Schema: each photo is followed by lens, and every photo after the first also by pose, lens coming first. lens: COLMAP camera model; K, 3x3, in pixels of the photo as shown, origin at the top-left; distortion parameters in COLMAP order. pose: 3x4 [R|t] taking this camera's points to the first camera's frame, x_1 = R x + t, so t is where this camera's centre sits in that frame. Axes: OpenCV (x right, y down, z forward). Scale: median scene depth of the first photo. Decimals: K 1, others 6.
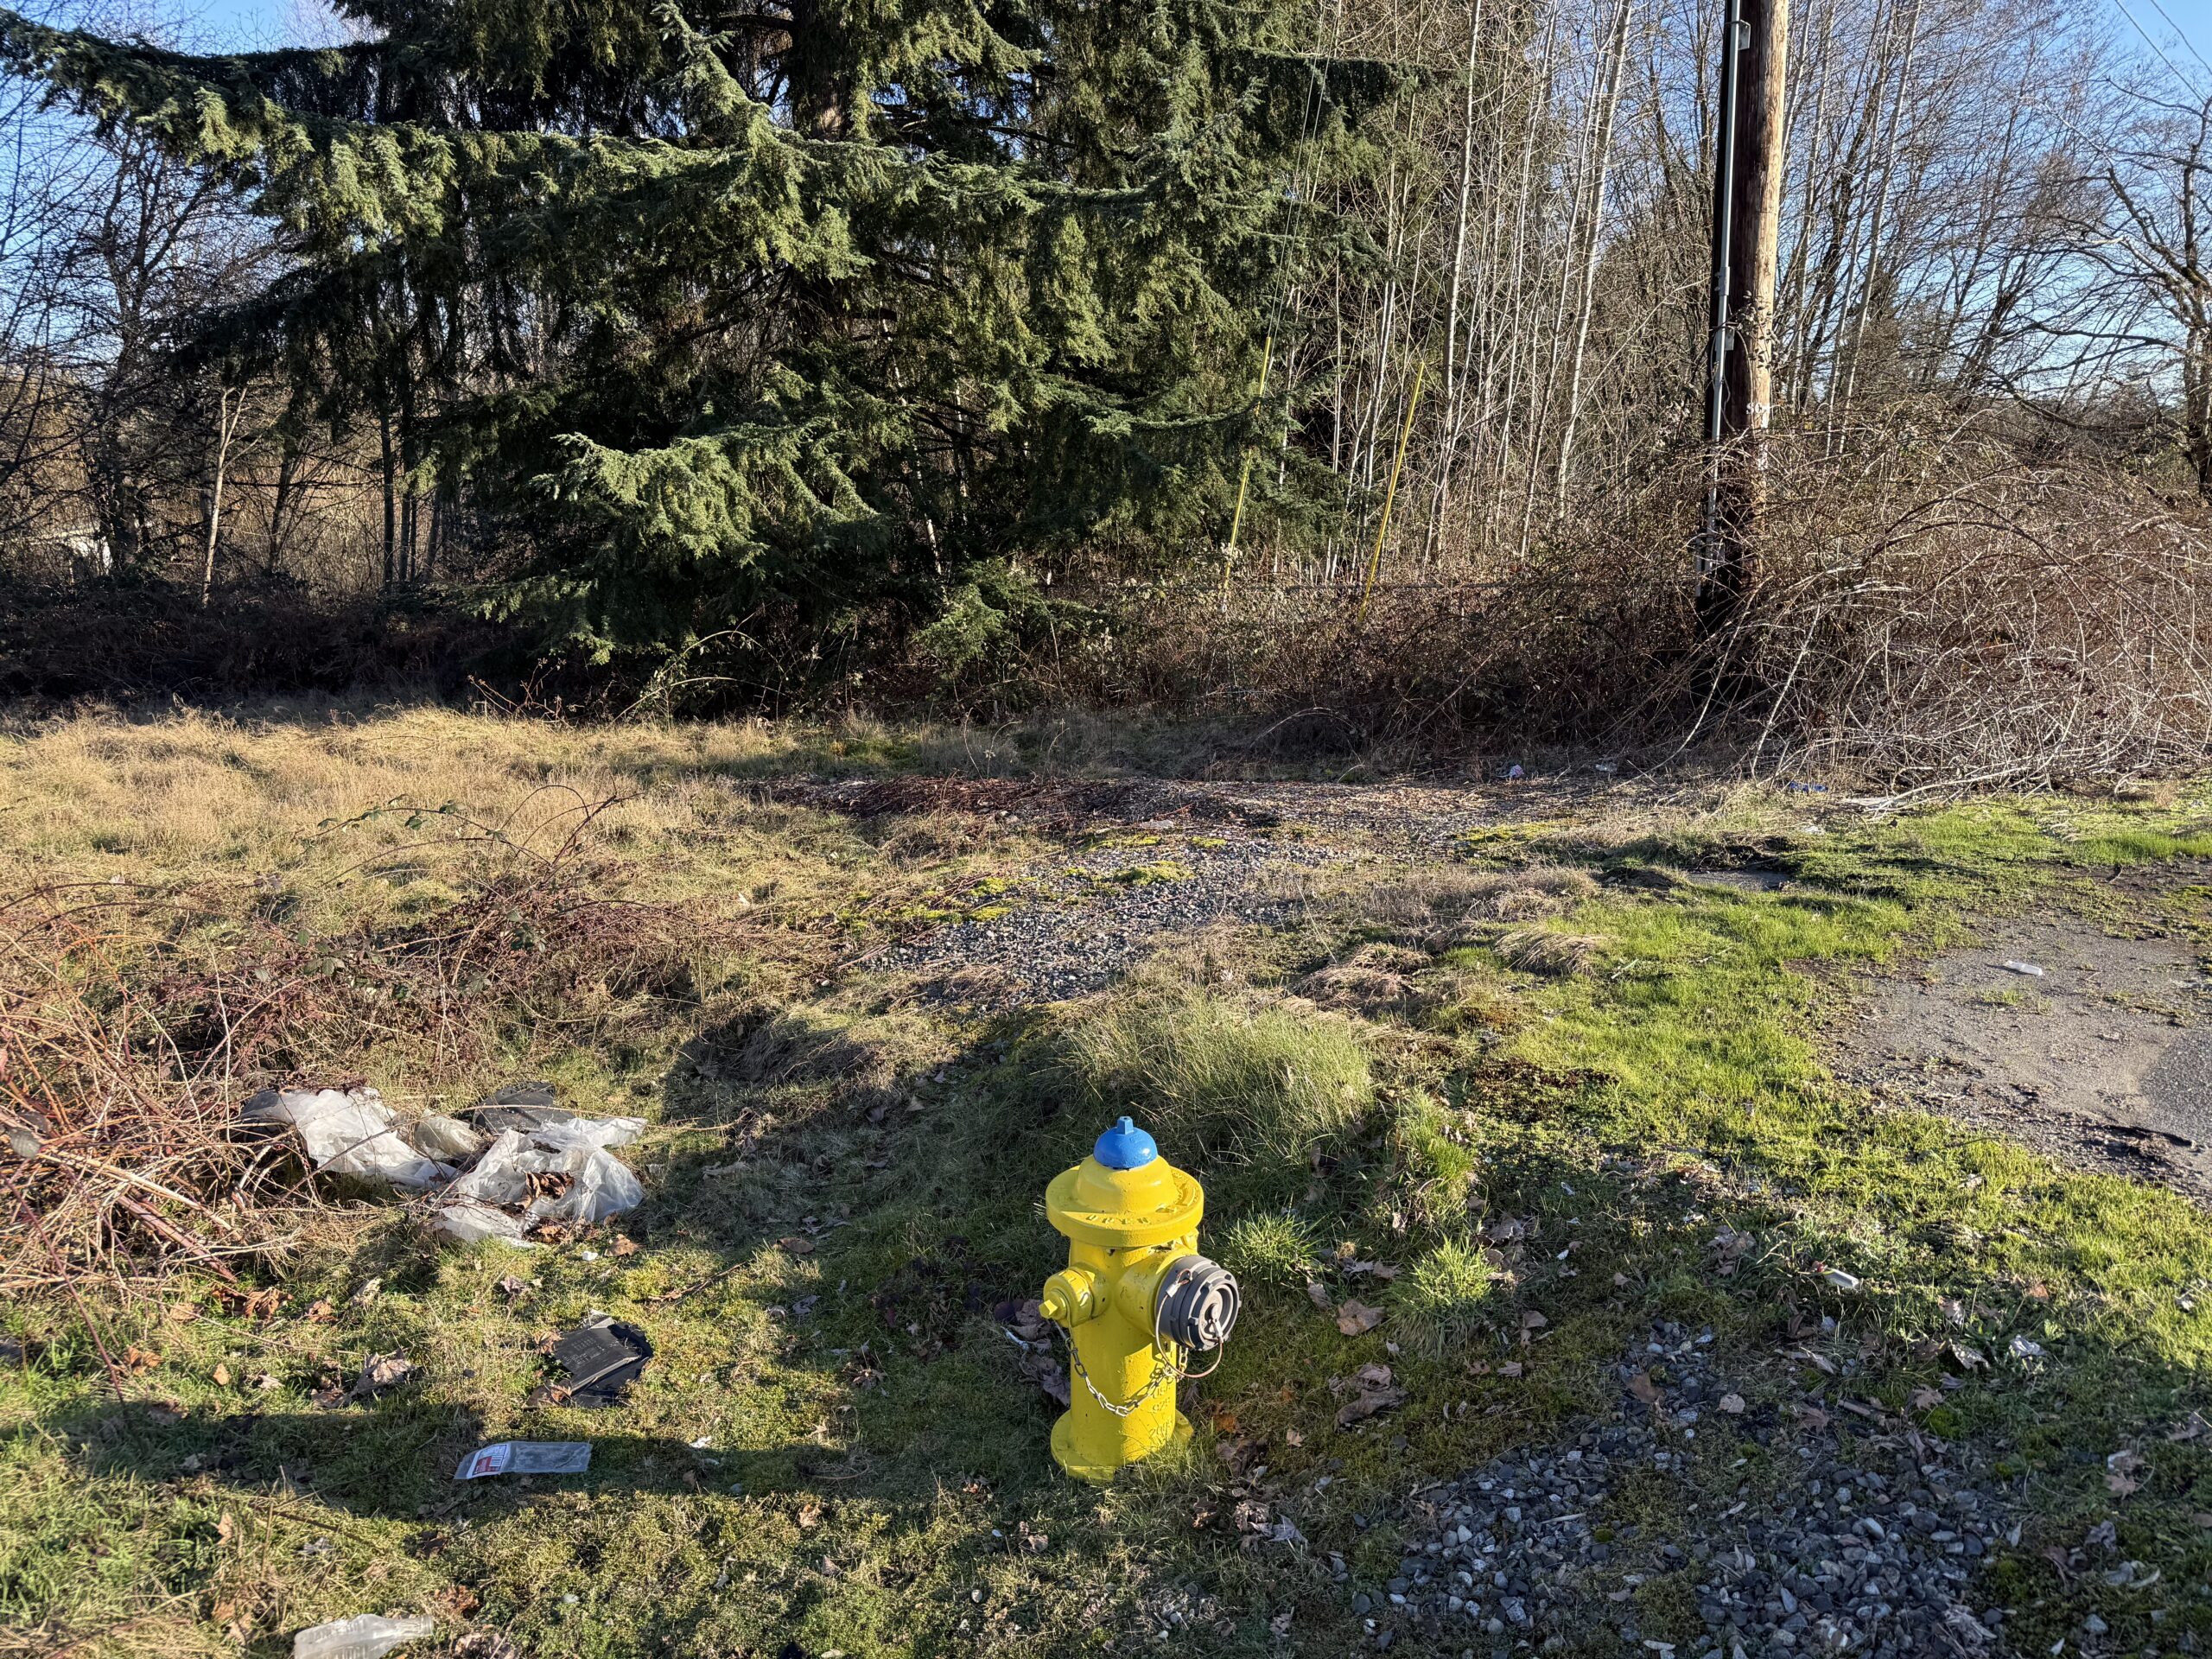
lens RADIAL K [[1571.9, 0, 1106.0], [0, 1571.9, 829.5], [0, 0, 1]] dist [0.027582, -0.006358]
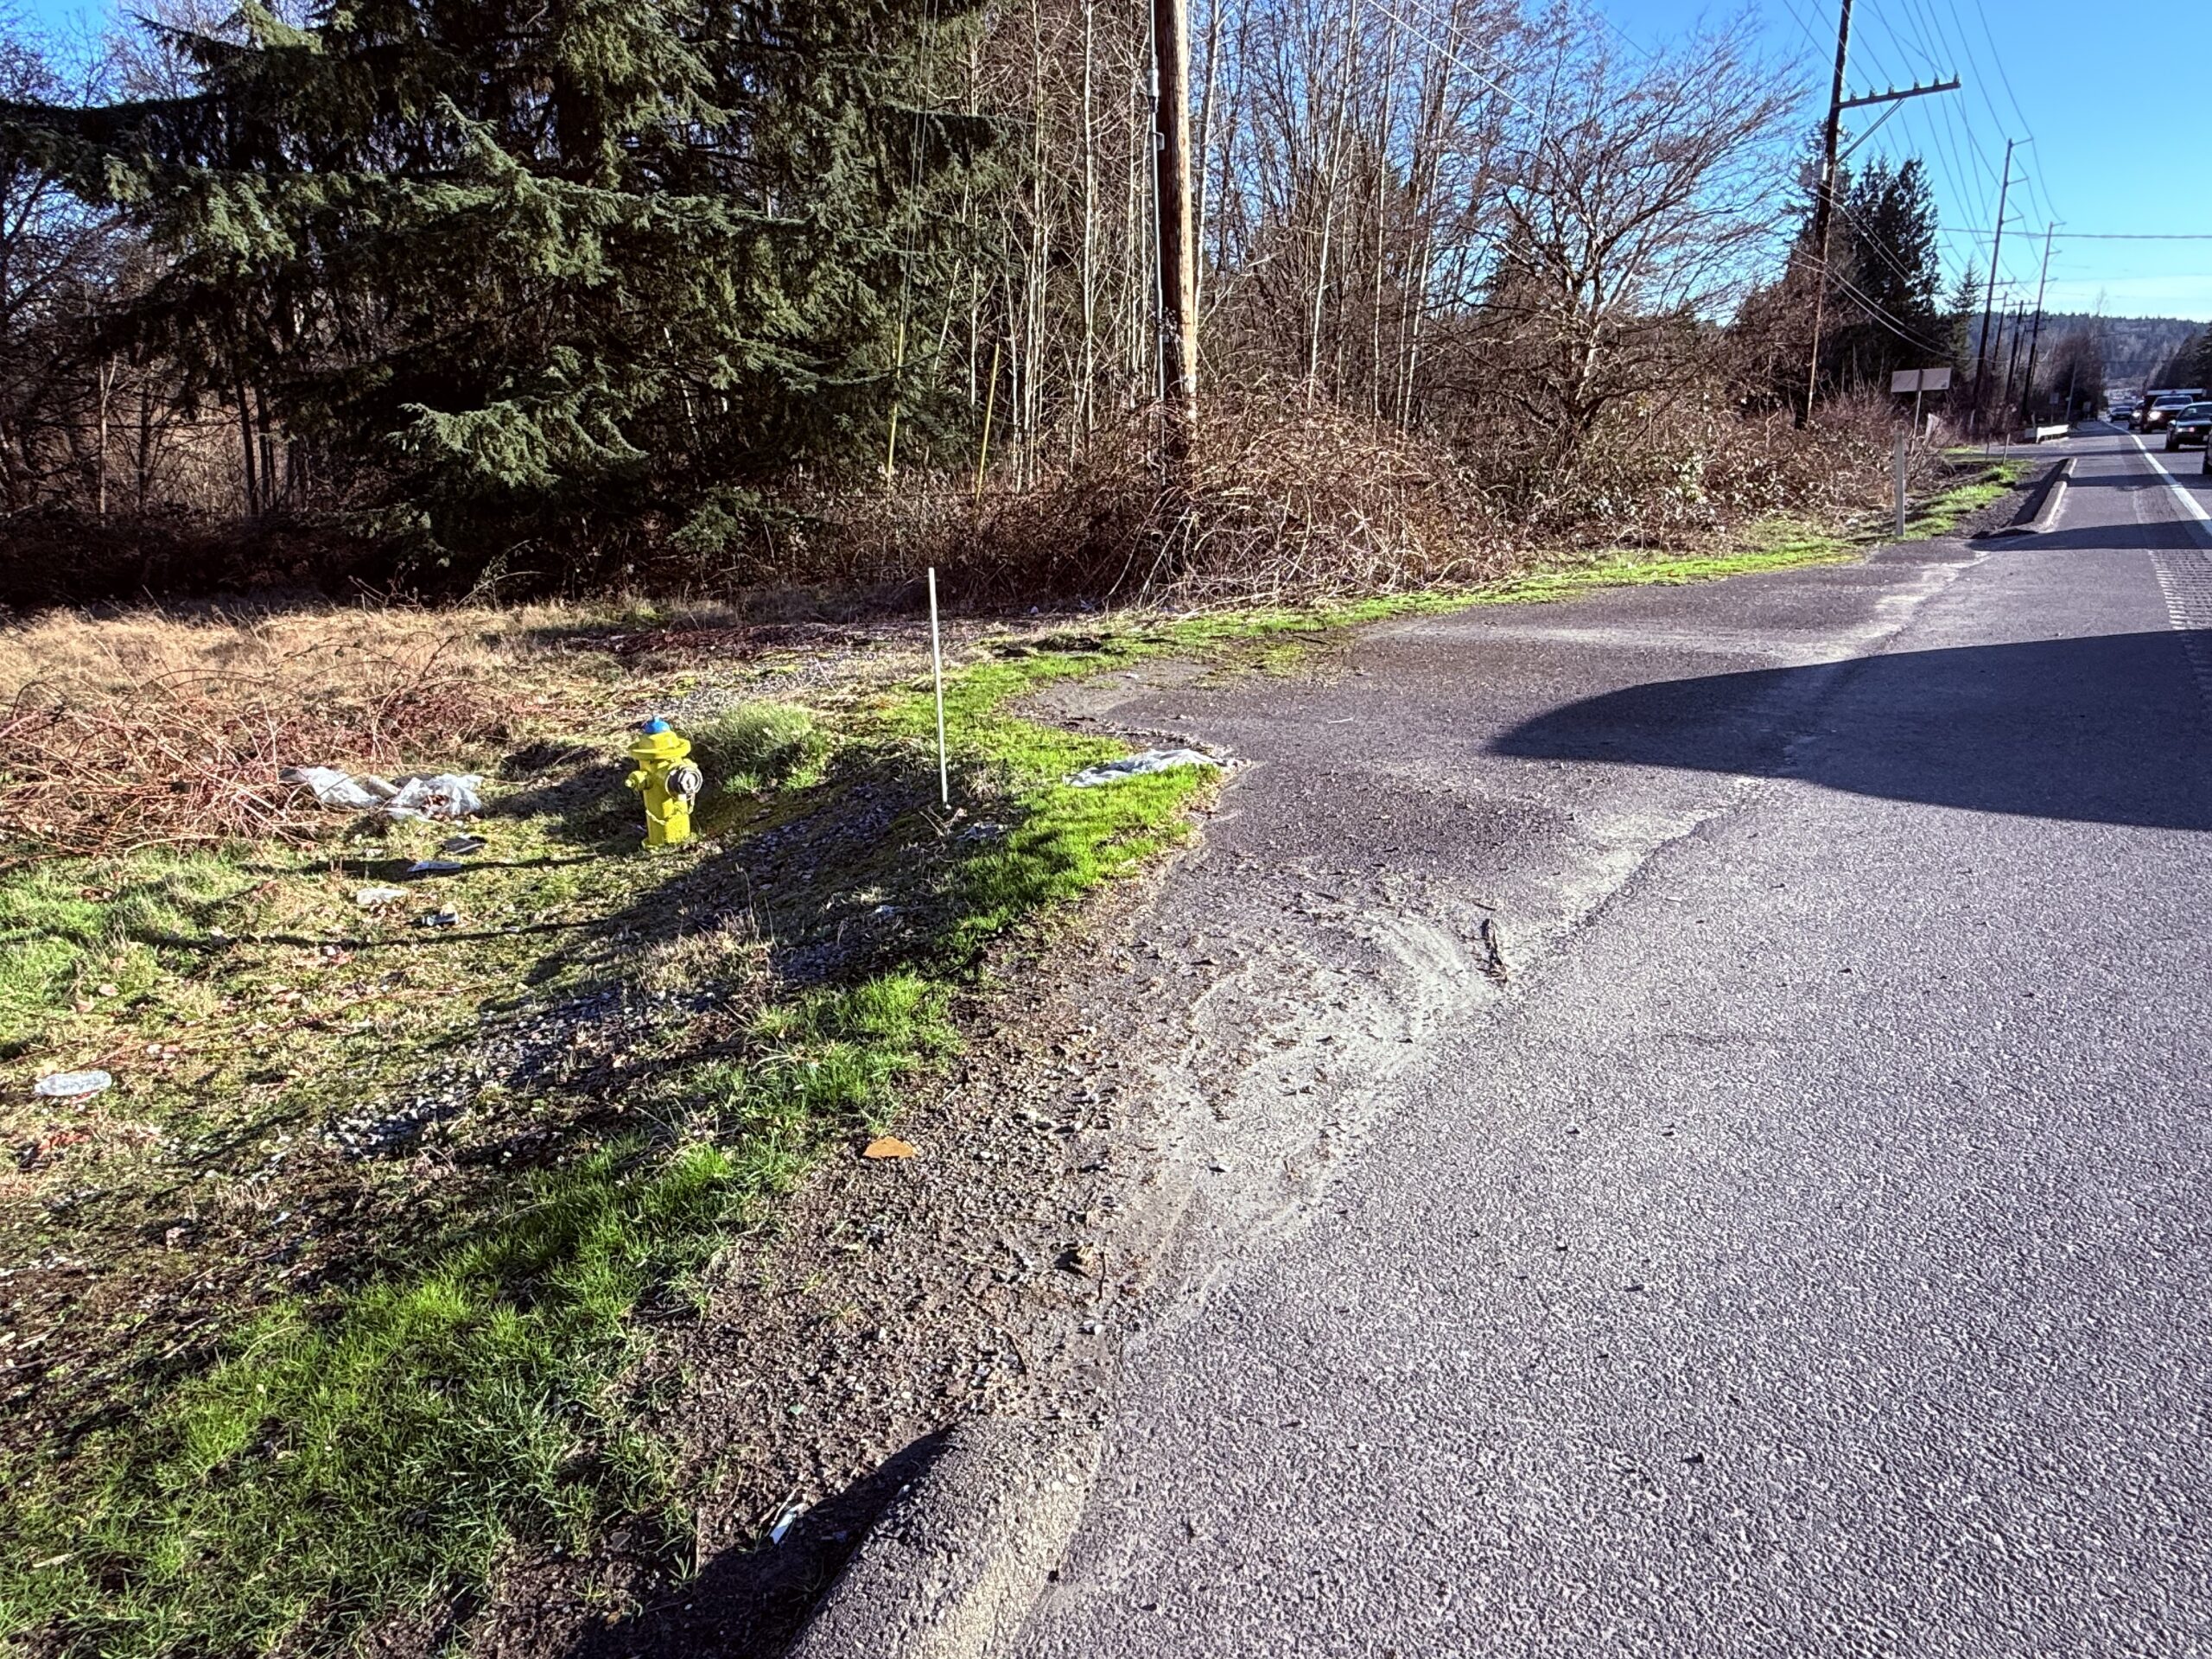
lens RADIAL K [[1376.1, 0, 1106.0], [0, 1376.1, 829.5], [0, 0, 1]] dist [-0.000329, 0.003240]
pose [[0.990799, -0.058464, 0.122063, 0.108365], [0.047099, 0.994457, 0.094002, 0.043382], [-0.126882, -0.087388, 0.988061, -0.328802]]
